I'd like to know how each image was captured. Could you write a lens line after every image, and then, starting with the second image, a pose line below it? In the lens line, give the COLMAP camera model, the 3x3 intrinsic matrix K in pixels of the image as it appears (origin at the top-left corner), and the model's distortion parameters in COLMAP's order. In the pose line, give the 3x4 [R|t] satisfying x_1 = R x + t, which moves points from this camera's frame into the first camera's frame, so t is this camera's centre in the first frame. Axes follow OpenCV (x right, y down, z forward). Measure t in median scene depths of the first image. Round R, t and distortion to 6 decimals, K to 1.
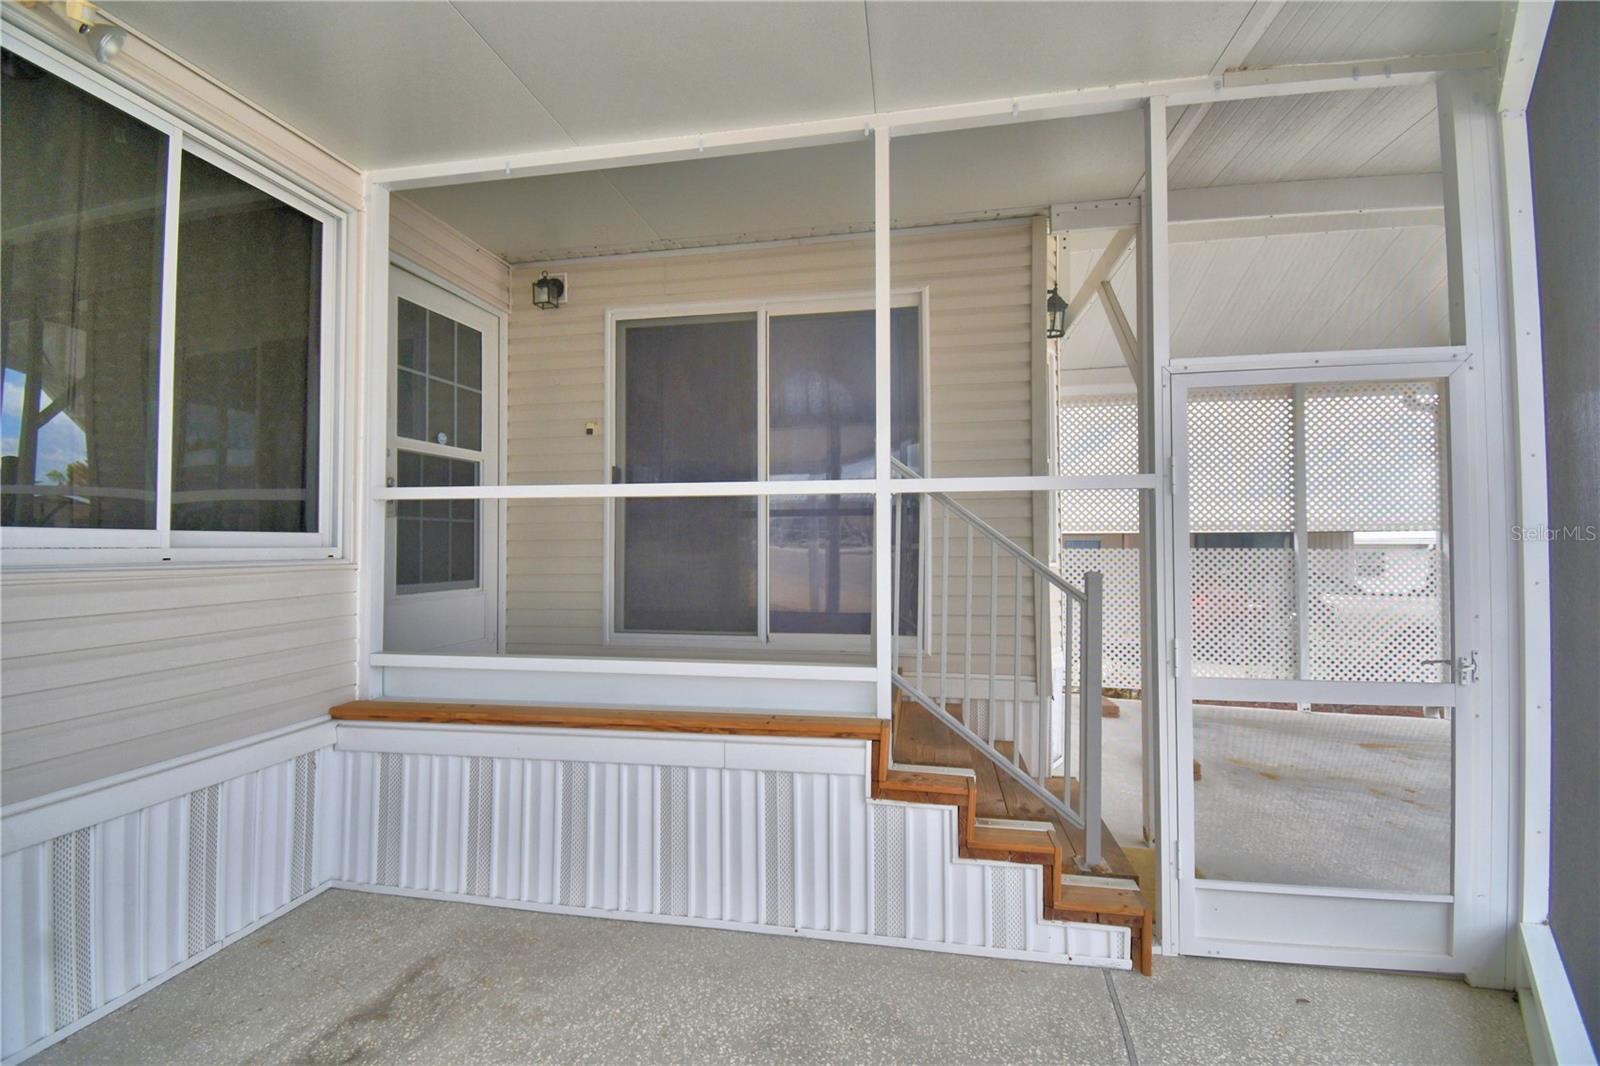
lens RADIAL K [[698.8, 0, 795.8], [0, 698.8, 529.2], [0, 0, 1]] dist [0.020783, -0.027148]
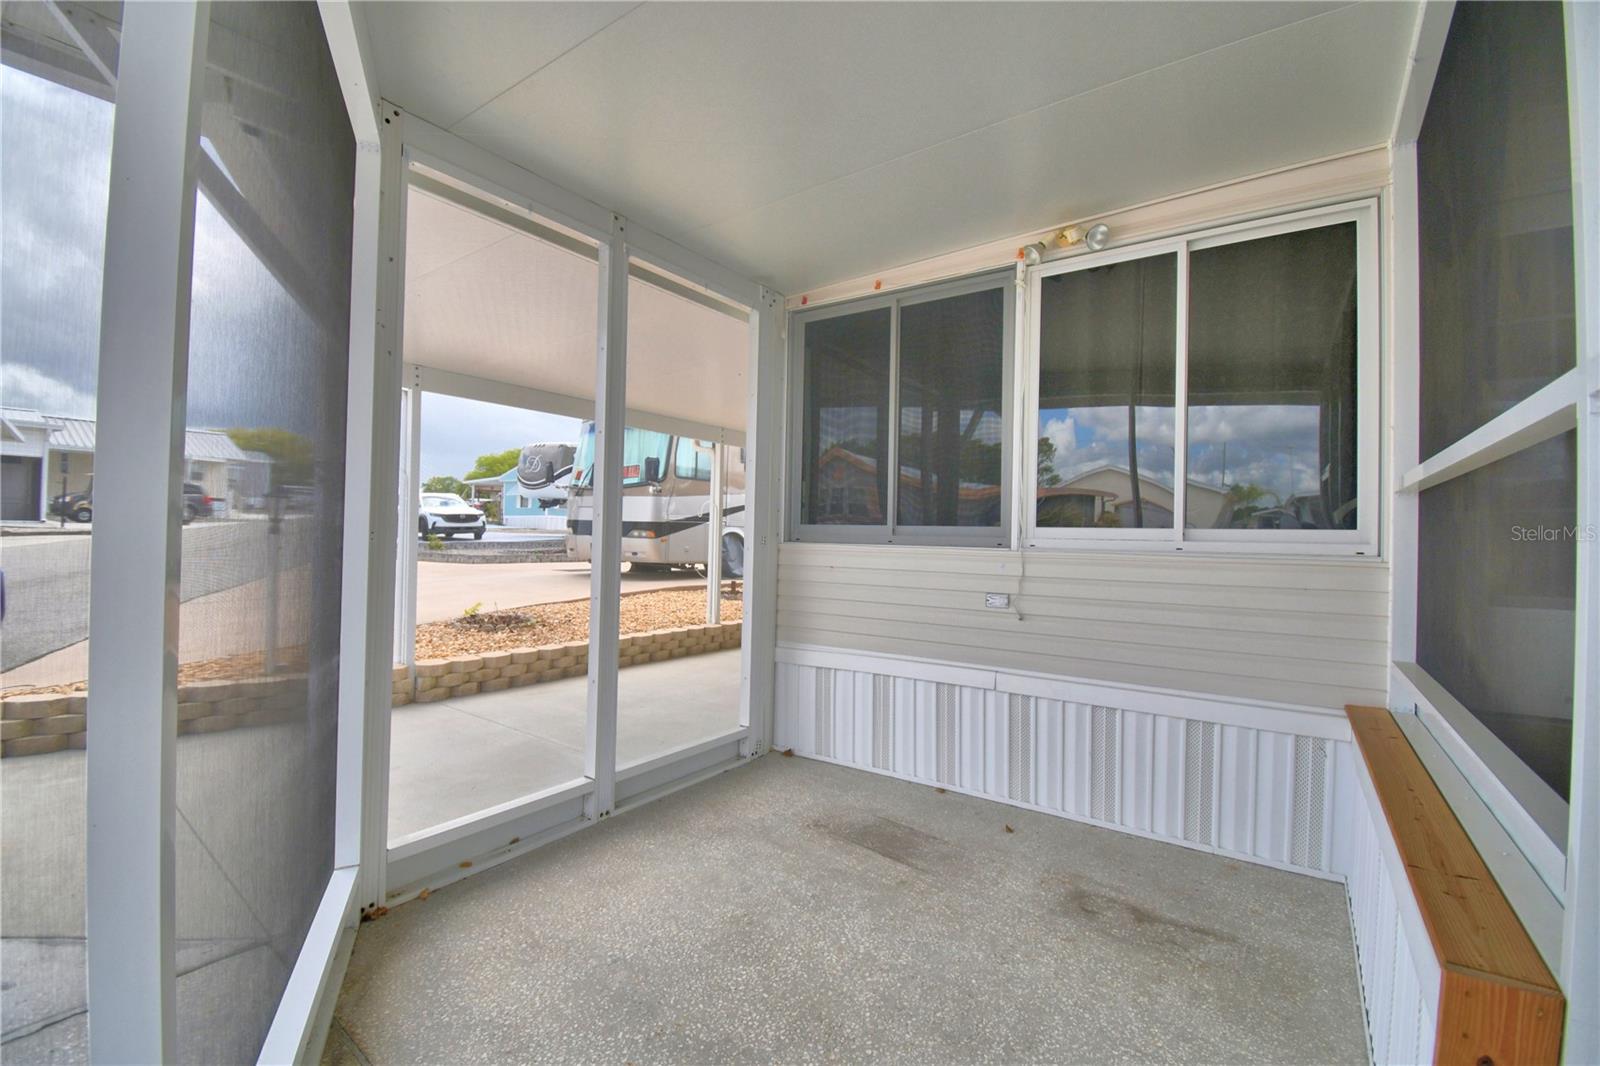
lens RADIAL K [[701.8, 0, 793.5], [0, 701.8, 532.1], [0, 0, 1]] dist [0.023343, -0.025891]
pose [[-0.411286, -0.013187, -0.911411, 0.649269], [-0.000700, 0.999900, -0.014151, 0.026448], [0.911506, -0.005182, -0.411254, 0.778225]]
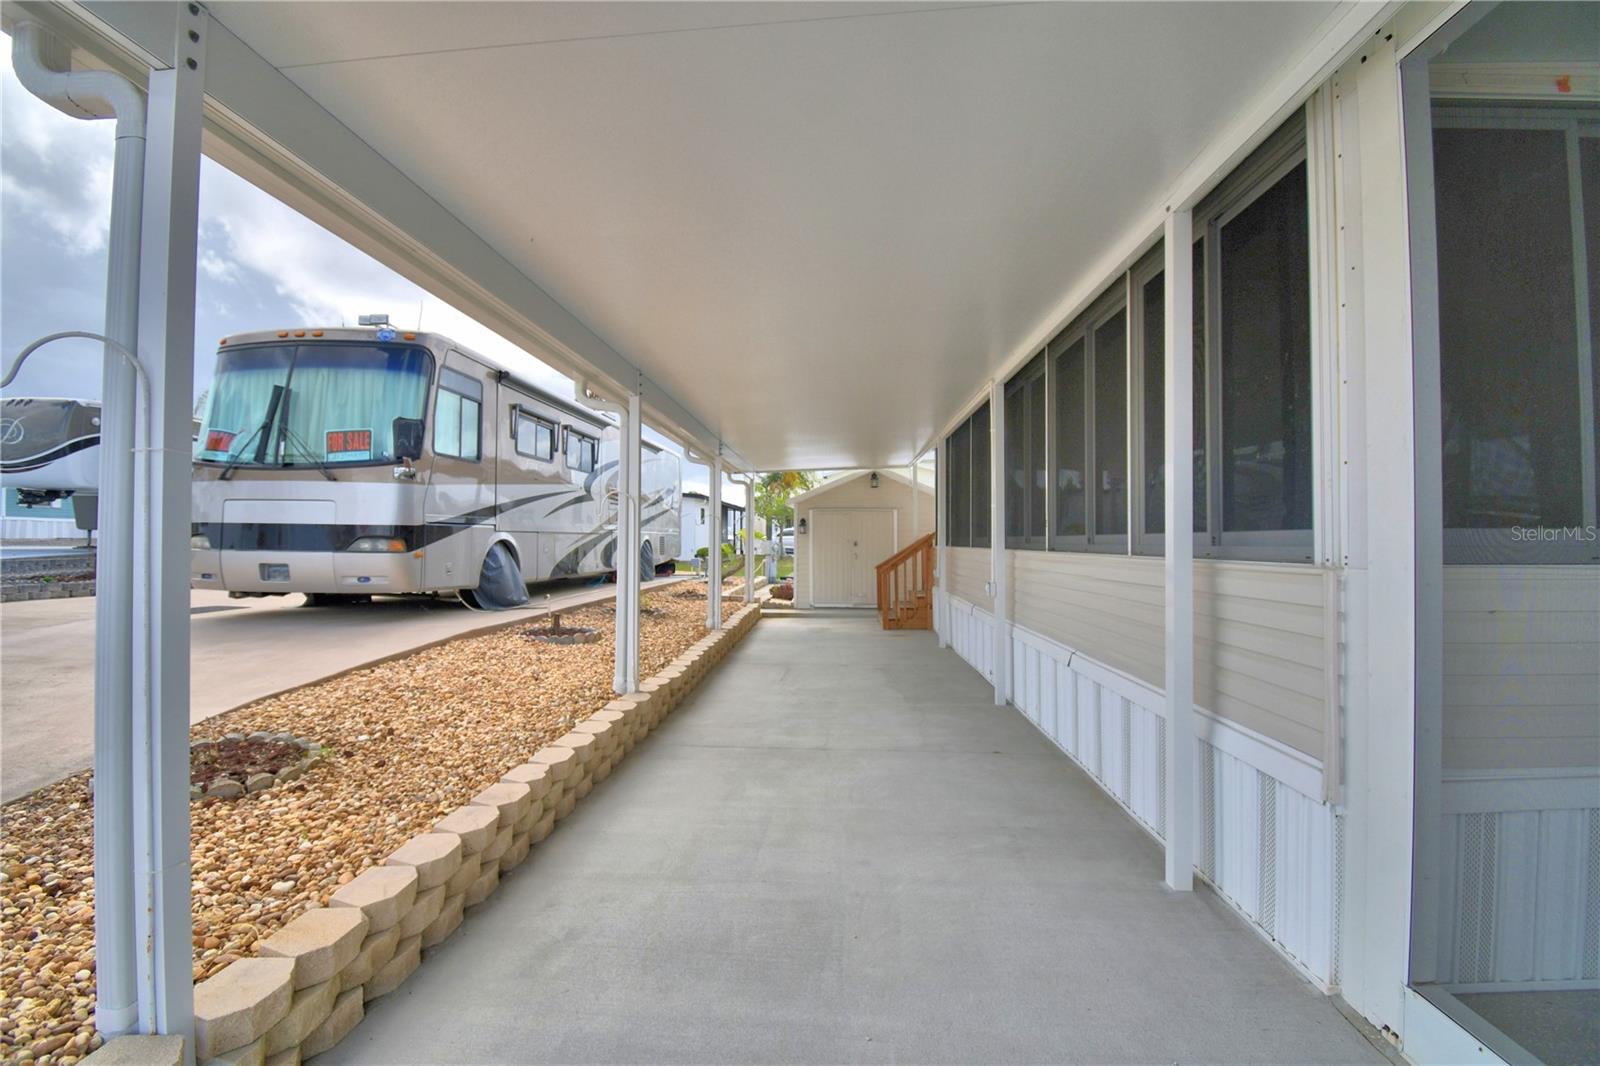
lens RADIAL K [[701.8, 0, 793.5], [0, 701.8, 532.1], [0, 0, 1]] dist [0.023343, -0.025891]
pose [[0.128471, -0.012842, -0.991630, -0.197911], [0.019479, 0.999756, -0.010424, -0.018029], [0.991522, -0.017976, 0.128690, -0.777885]]
